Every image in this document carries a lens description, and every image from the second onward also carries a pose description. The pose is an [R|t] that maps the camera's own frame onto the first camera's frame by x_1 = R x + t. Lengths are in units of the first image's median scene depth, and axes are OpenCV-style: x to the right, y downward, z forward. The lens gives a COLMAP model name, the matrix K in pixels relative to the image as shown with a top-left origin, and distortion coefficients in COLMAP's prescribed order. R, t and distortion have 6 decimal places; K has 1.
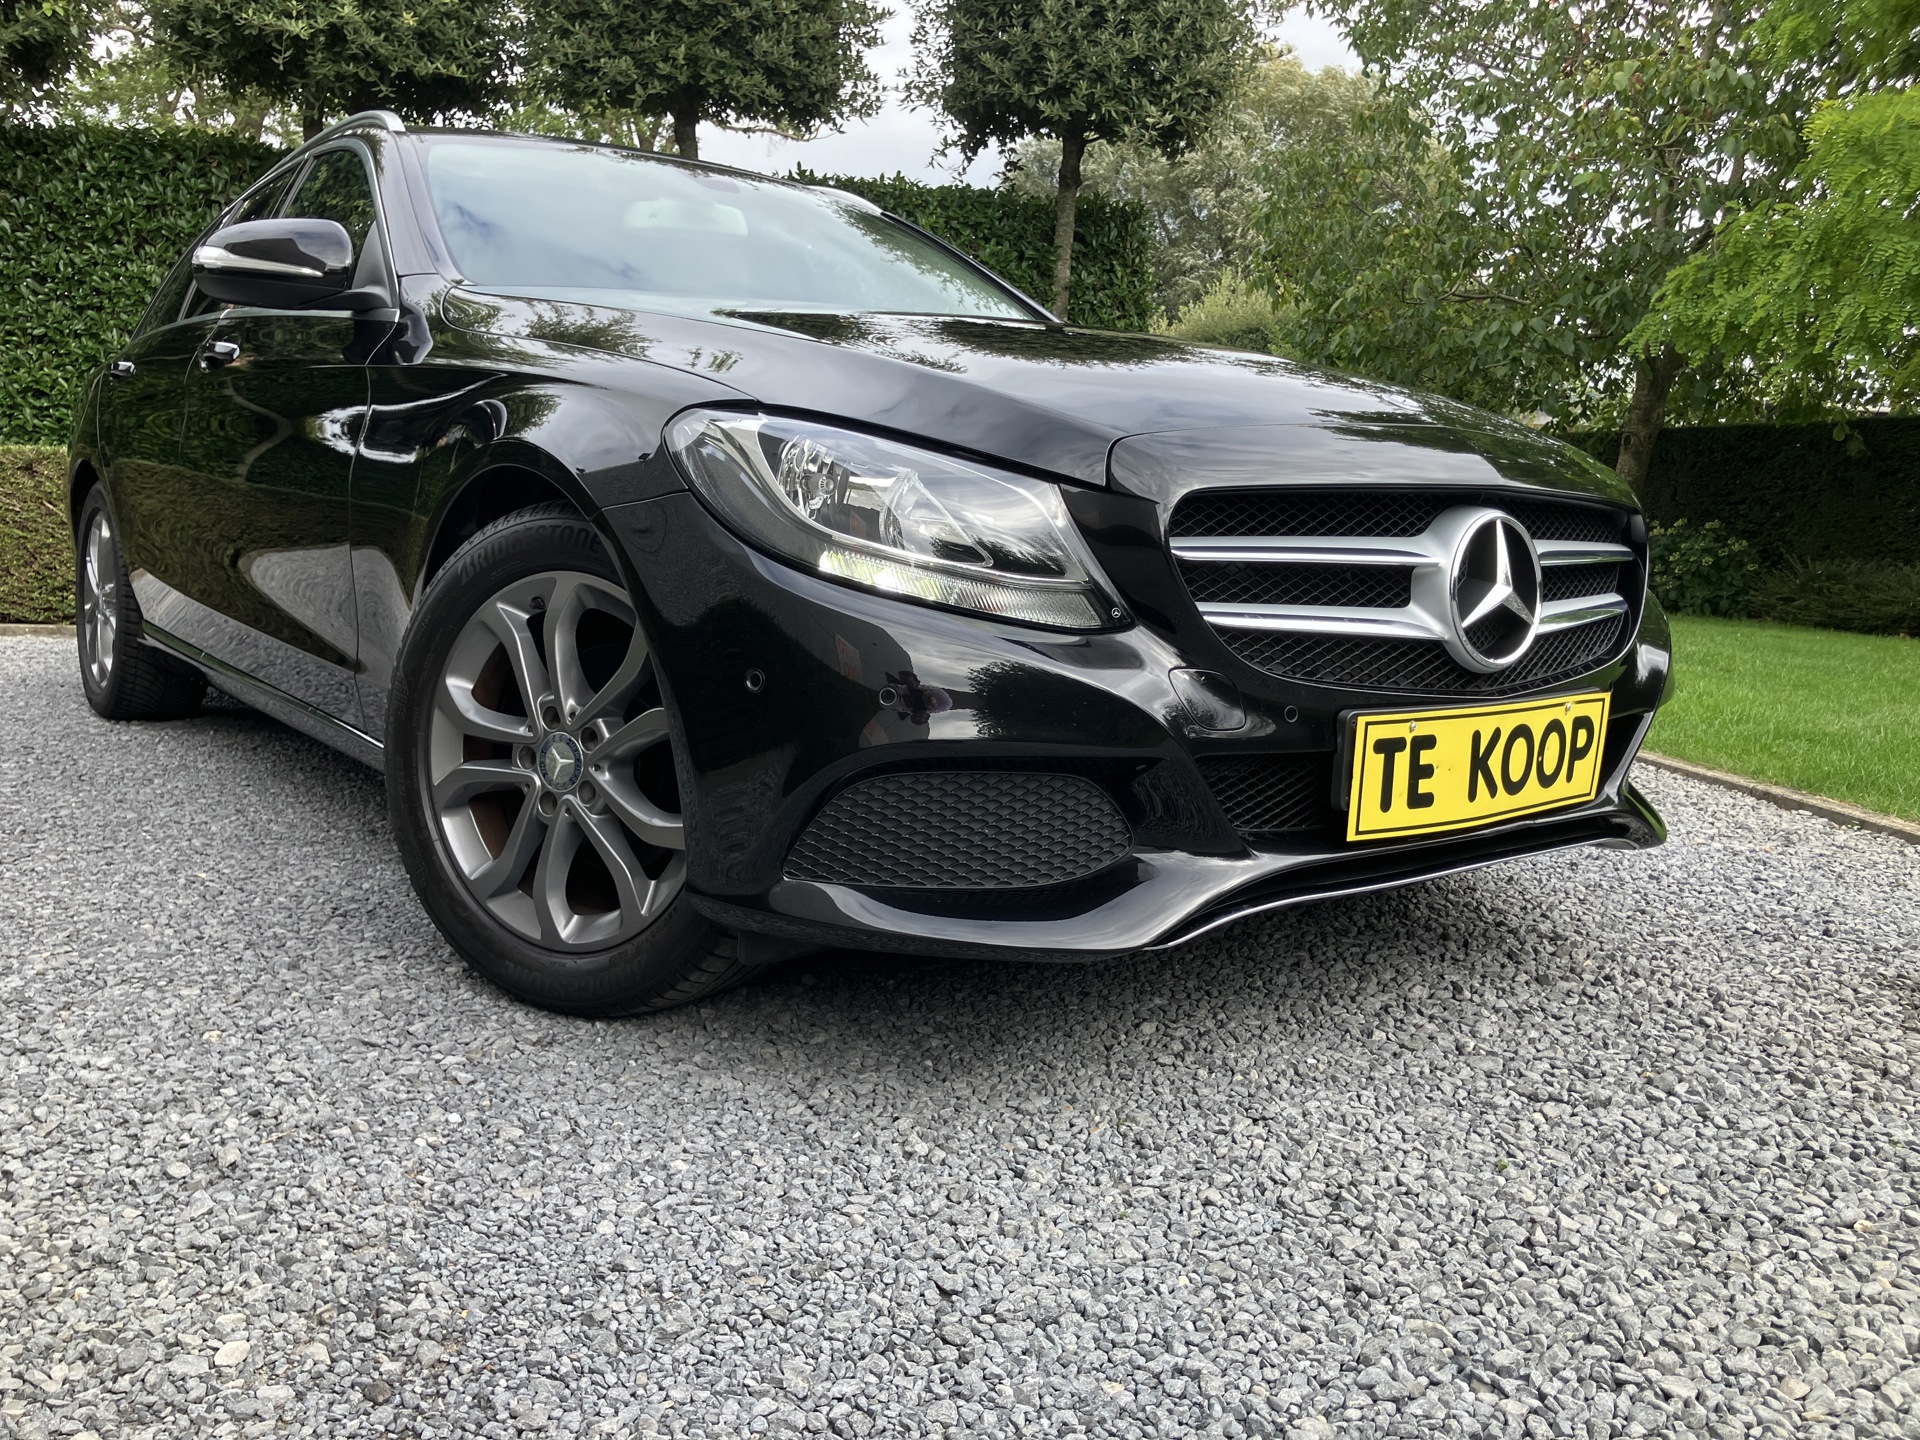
lens RADIAL K [[1560.9, 0, 965.6], [0, 1560.9, 724.7], [0, 0, 1]] dist [0.027674, -0.033444]
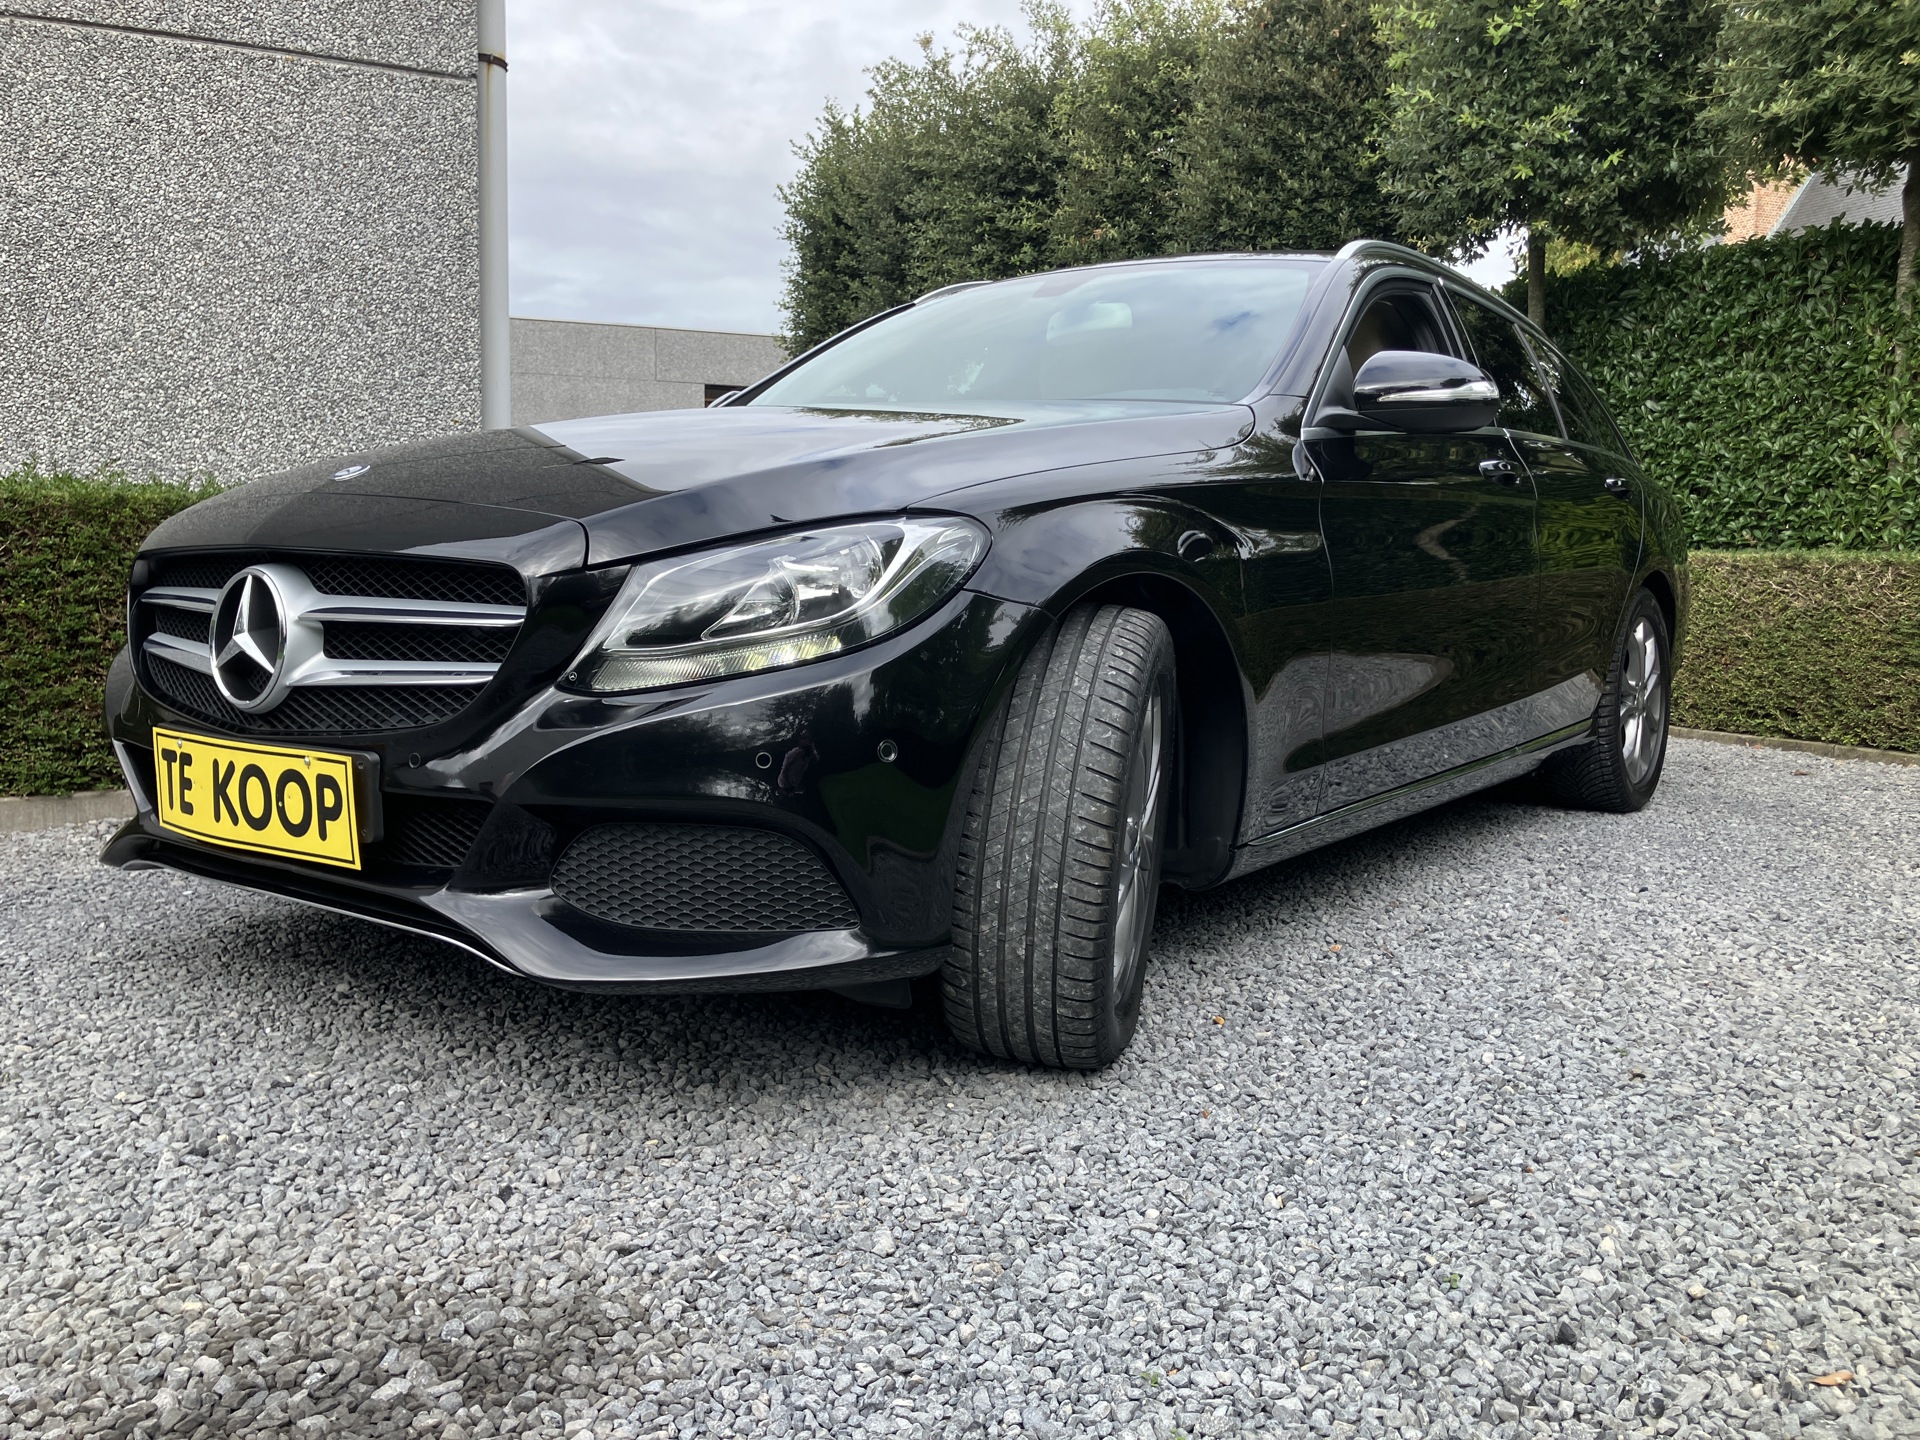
lens RADIAL K [[1560.9, 0, 950.8], [0, 1560.9, 732.7], [0, 0, 1]] dist [0.027674, -0.033444]
pose [[0.261291, 0.080506, -0.961897, 1.557712], [-0.144395, 0.988563, 0.043514, -0.141441], [0.954399, 0.127524, 0.269928, 1.202649]]
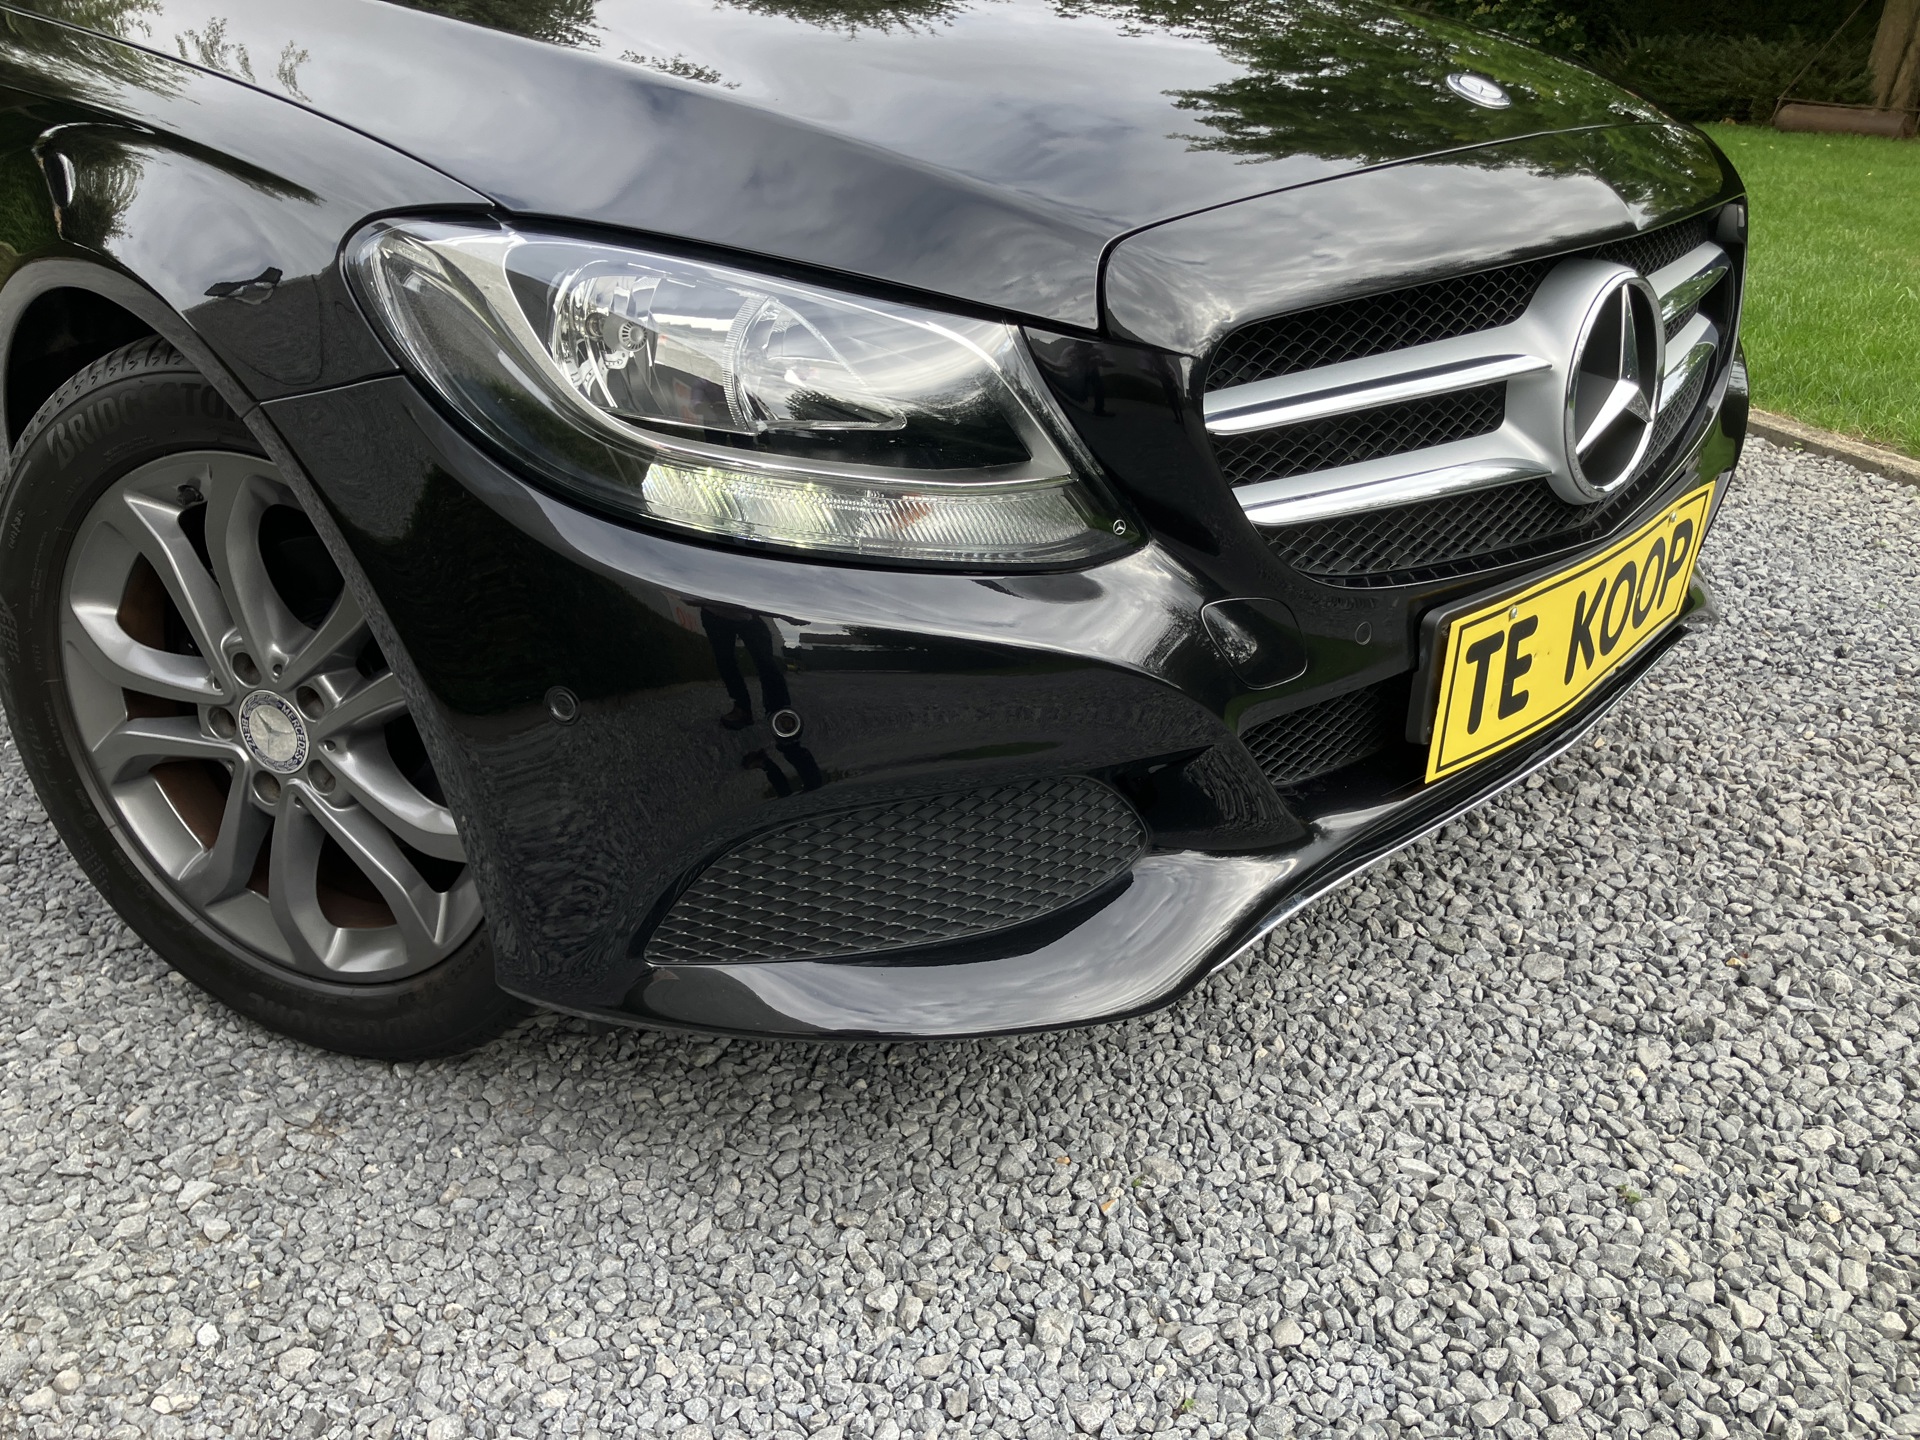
lens RADIAL K [[1560.9, 0, 966.1], [0, 1560.9, 729.4], [0, 0, 1]] dist [0.027674, -0.033444]
pose [[0.988730, -0.099689, 0.111694, -0.041355], [0.061299, 0.950227, 0.305467, -0.174514], [-0.136586, -0.295178, 0.945629, 0.338602]]
